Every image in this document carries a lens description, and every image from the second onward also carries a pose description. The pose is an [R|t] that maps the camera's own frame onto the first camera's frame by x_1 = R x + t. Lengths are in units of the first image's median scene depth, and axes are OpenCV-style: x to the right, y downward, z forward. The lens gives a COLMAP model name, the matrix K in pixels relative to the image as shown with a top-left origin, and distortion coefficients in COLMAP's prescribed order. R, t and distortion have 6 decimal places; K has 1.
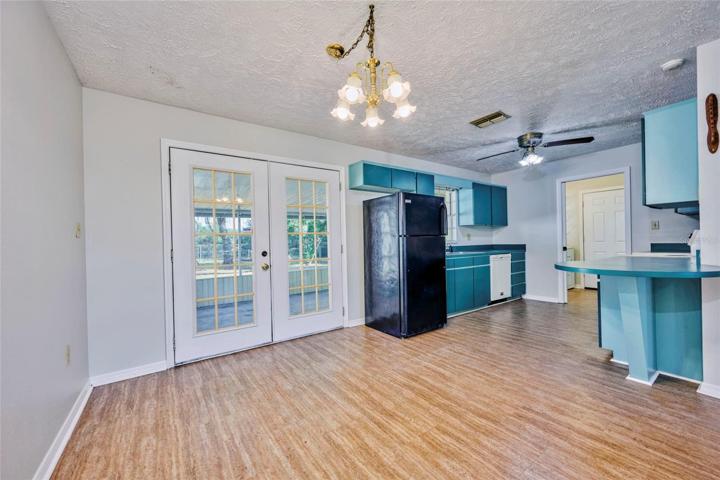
lens RADIAL K [[283.5, 0, 360.9], [0, 283.5, 240.0], [0, 0, 1]] dist [0.001425, 0.000092]
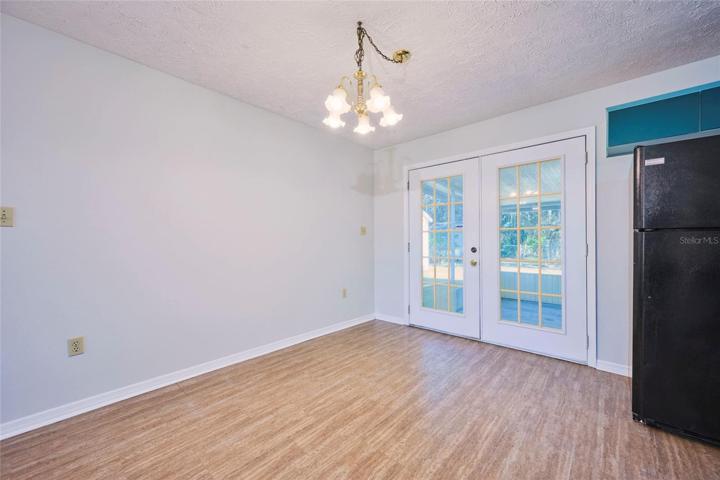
lens RADIAL K [[283.5, 0, 363.9], [0, 283.5, 242.2], [0, 0, 1]] dist [0.001425, 0.000092]
pose [[0.227070, 0.026404, -0.973520, 0.636600], [0.004979, 0.999588, 0.028272, -0.012067], [0.973866, -0.011267, 0.226845, 0.440223]]
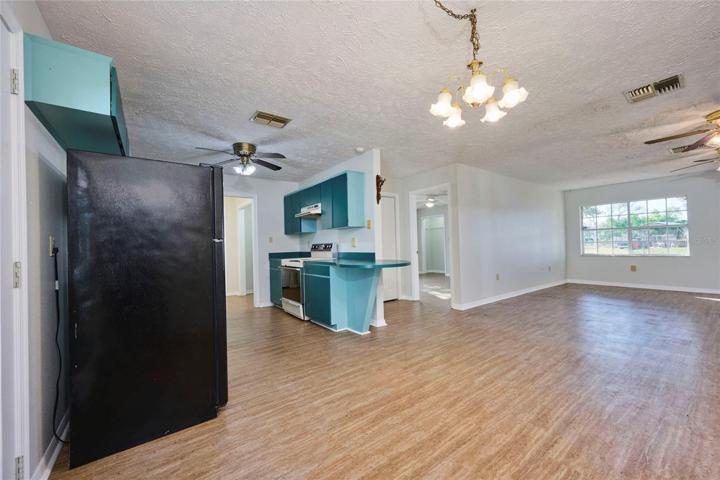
lens RADIAL K [[283.5, 0, 361.8], [0, 283.5, 242.5], [0, 0, 1]] dist [0.001425, 0.000092]
pose [[-0.023986, 0.030836, 0.999237, -0.537275], [0.020966, 0.999320, -0.030335, 0.016246], [-0.999492, 0.020222, -0.024617, 0.828966]]
